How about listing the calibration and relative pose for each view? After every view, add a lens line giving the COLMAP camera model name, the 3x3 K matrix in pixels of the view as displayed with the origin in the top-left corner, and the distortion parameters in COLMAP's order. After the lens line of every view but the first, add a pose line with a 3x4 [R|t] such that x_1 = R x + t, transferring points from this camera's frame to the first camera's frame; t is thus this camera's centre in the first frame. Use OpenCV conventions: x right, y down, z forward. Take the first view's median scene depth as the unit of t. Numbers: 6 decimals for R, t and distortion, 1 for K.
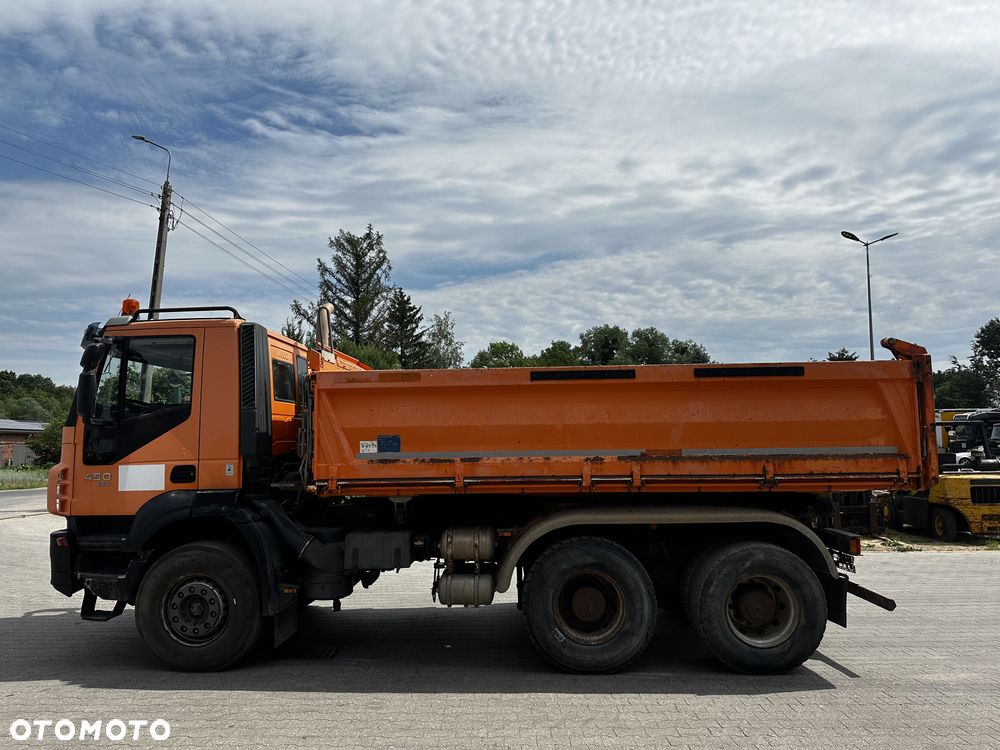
lens RADIAL K [[704.2, 0, 489.3], [0, 704.2, 359.5], [0, 0, 1]] dist [0.044285, -0.050463]
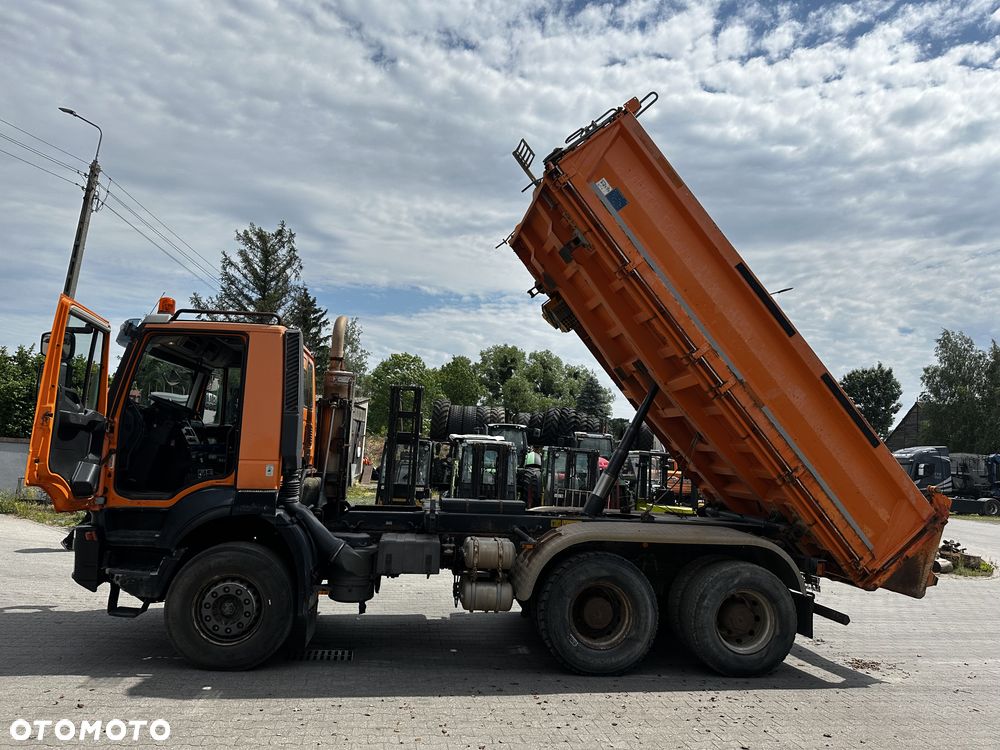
lens RADIAL K [[704.2, 0, 503.9], [0, 704.2, 349.5], [0, 0, 1]] dist [0.044285, -0.050463]
pose [[0.981570, 0.086877, 0.170216, -0.229876], [-0.081176, 0.995889, -0.040182, -0.010477], [-0.173007, 0.025624, 0.984587, -0.083008]]
